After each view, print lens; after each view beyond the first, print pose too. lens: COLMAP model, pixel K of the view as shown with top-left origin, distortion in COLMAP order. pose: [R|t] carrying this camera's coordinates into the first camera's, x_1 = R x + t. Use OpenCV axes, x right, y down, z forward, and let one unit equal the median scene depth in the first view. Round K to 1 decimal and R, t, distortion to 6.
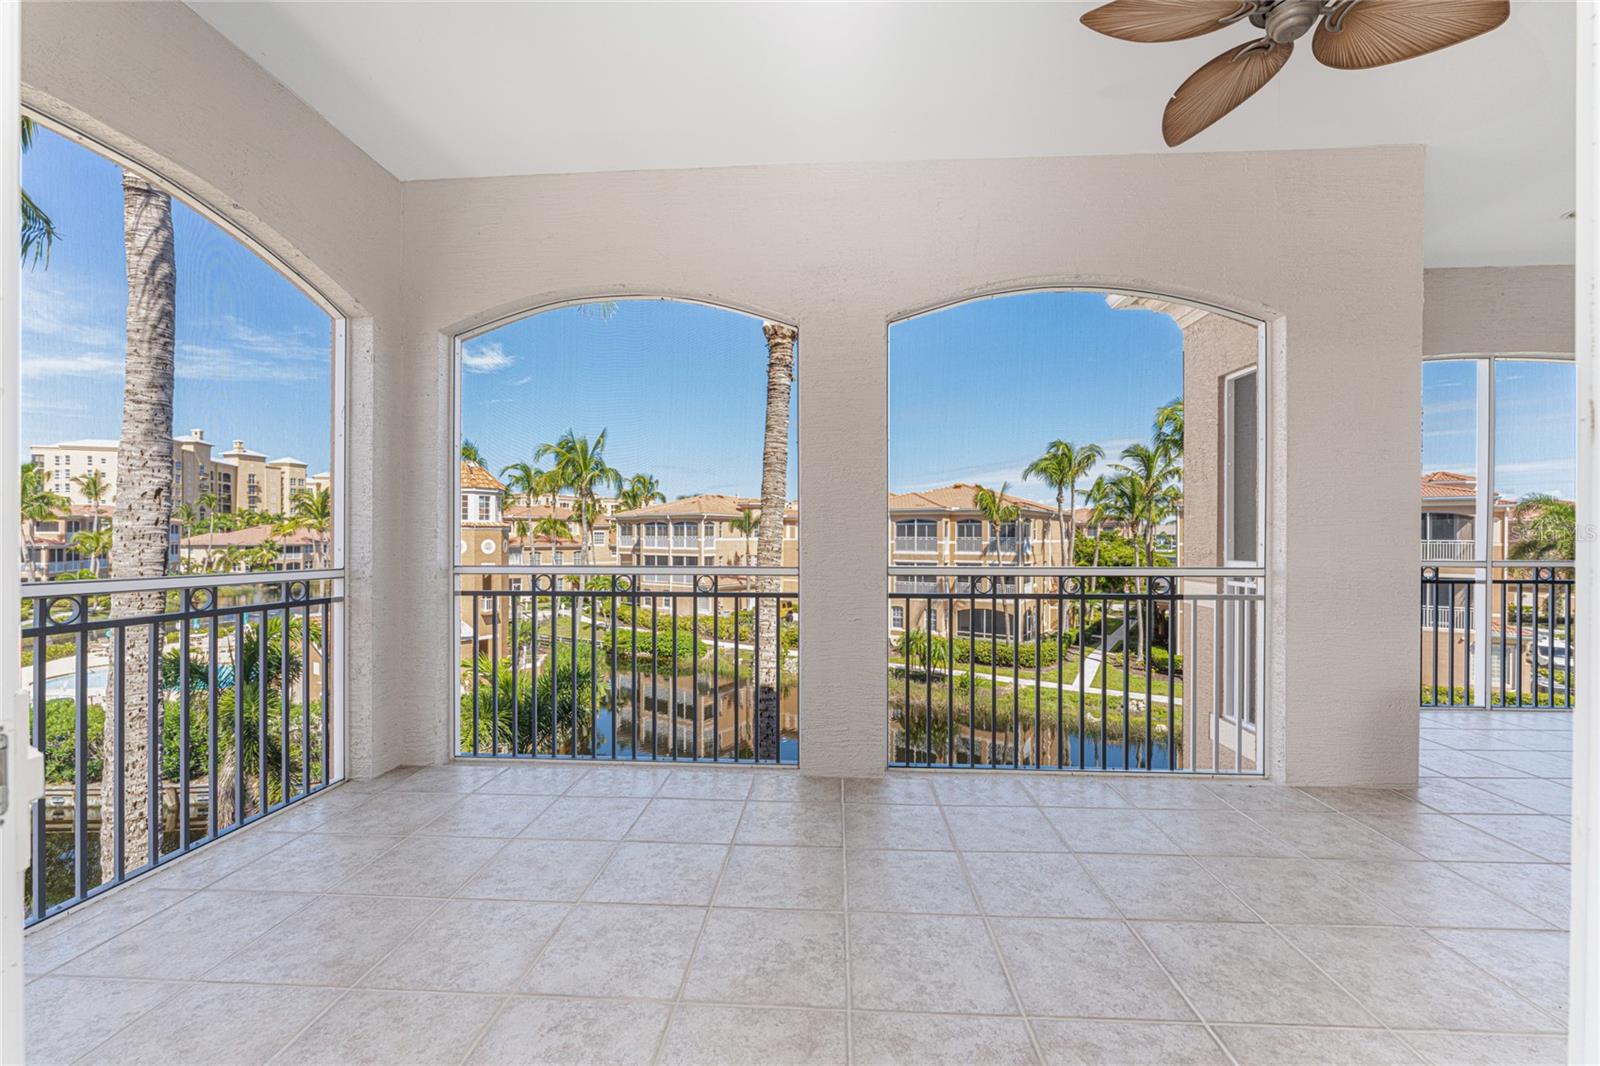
lens RADIAL K [[644.7, 0, 806.4], [0, 644.7, 541.4], [0, 0, 1]] dist [-0.003655, 0.000812]
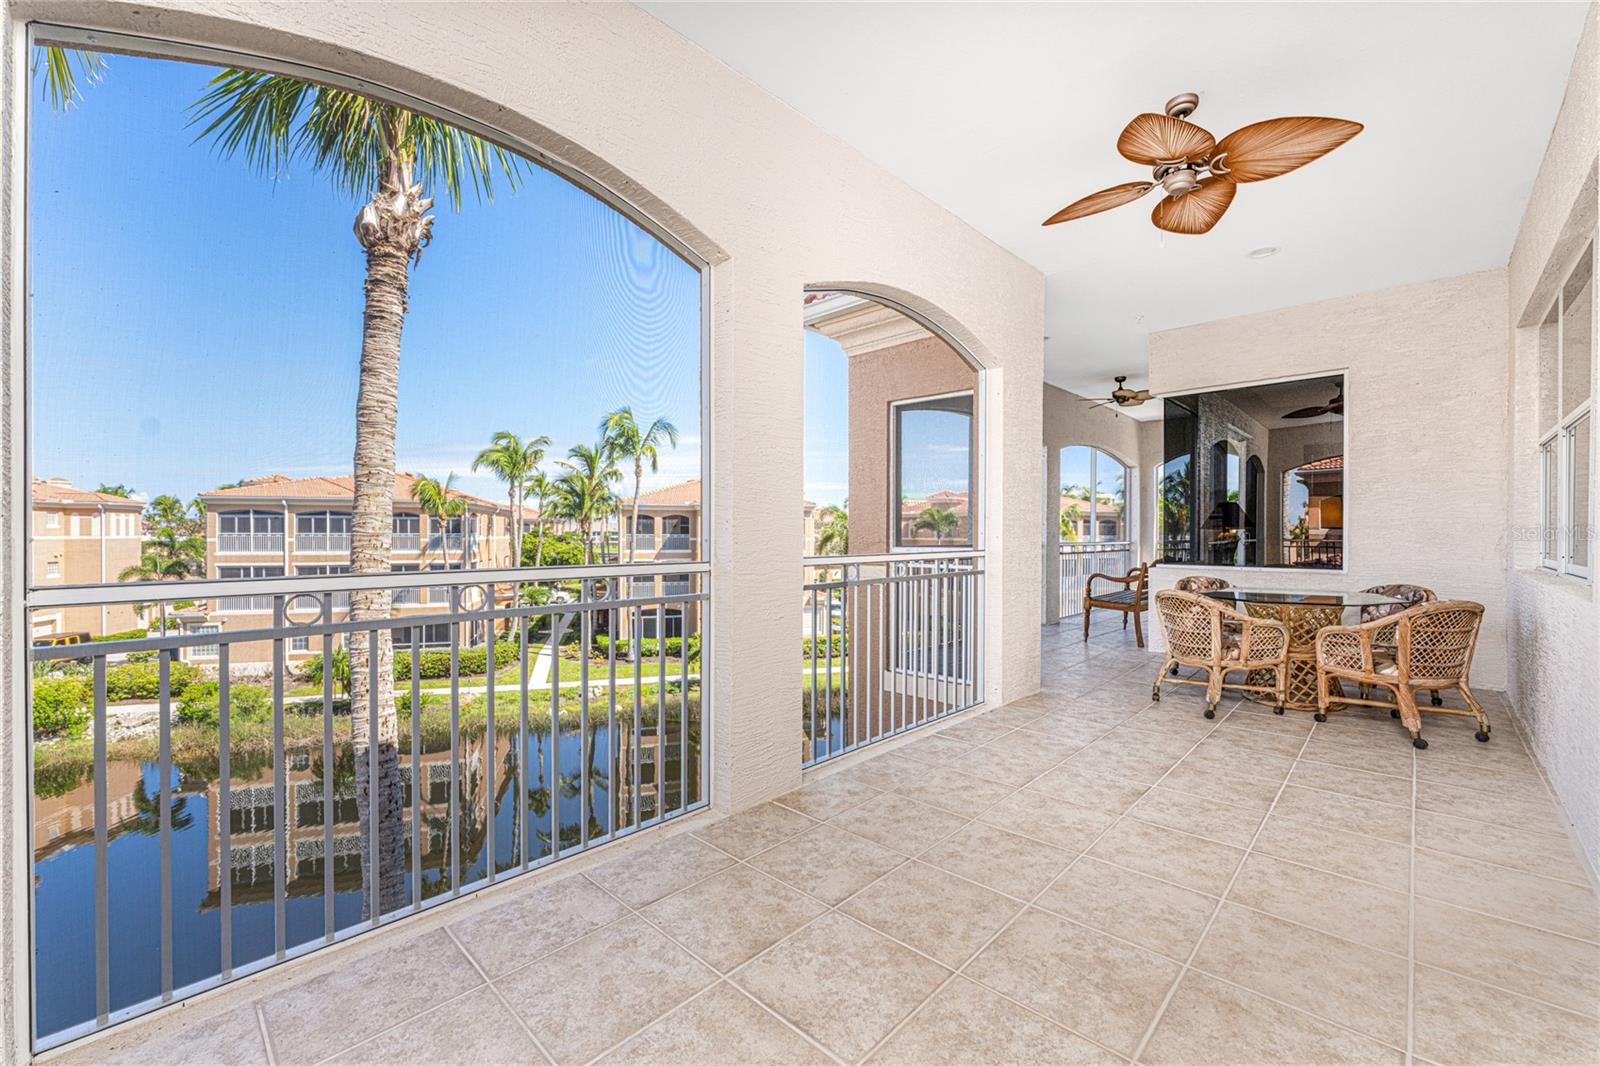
lens RADIAL K [[644.7, 0, 809.3], [0, 644.7, 541.0], [0, 0, 1]] dist [-0.003655, 0.000812]
pose [[0.650280, -0.010410, 0.759623, -0.046910], [0.006980, 0.999946, 0.007727, 0.000657], [-0.759662, 0.000277, 0.650318, 0.032305]]
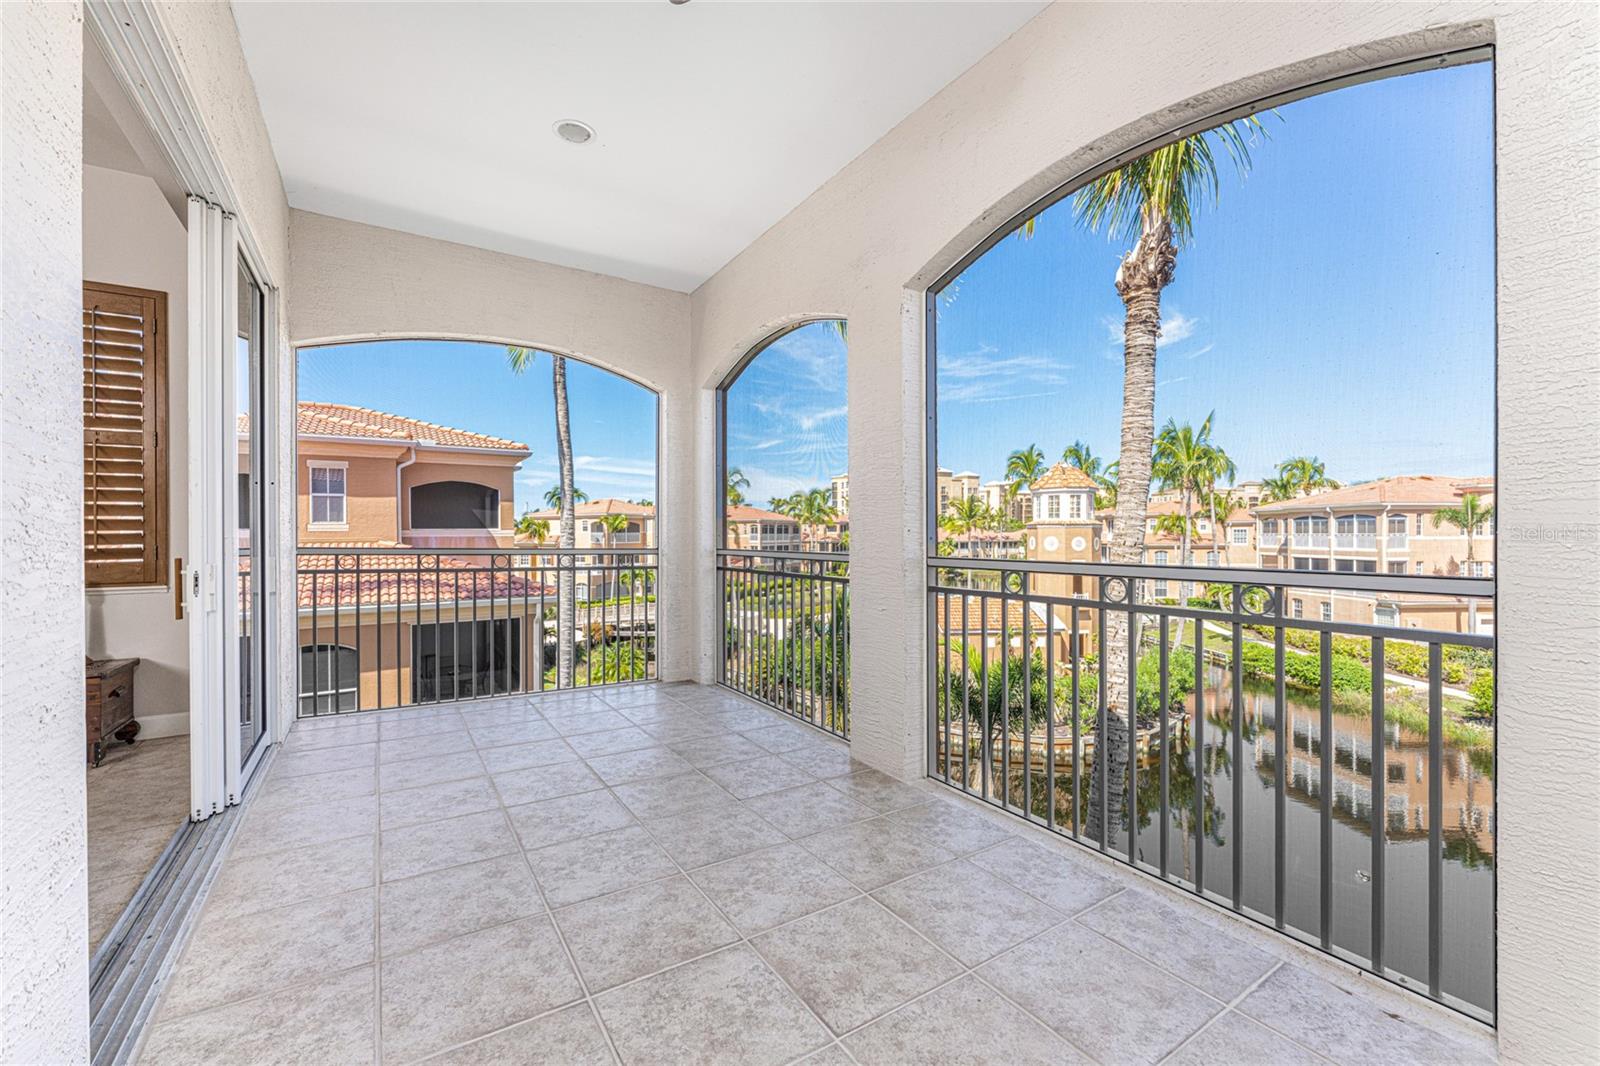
lens RADIAL K [[644.7, 0, 796.6], [0, 644.7, 535.5], [0, 0, 1]] dist [-0.003655, 0.000812]
pose [[0.587585, -0.000759, -0.809162, 0.065139], [-0.004736, 0.999979, -0.004377, 0.001268], [0.809149, 0.006404, 0.587569, 0.026783]]
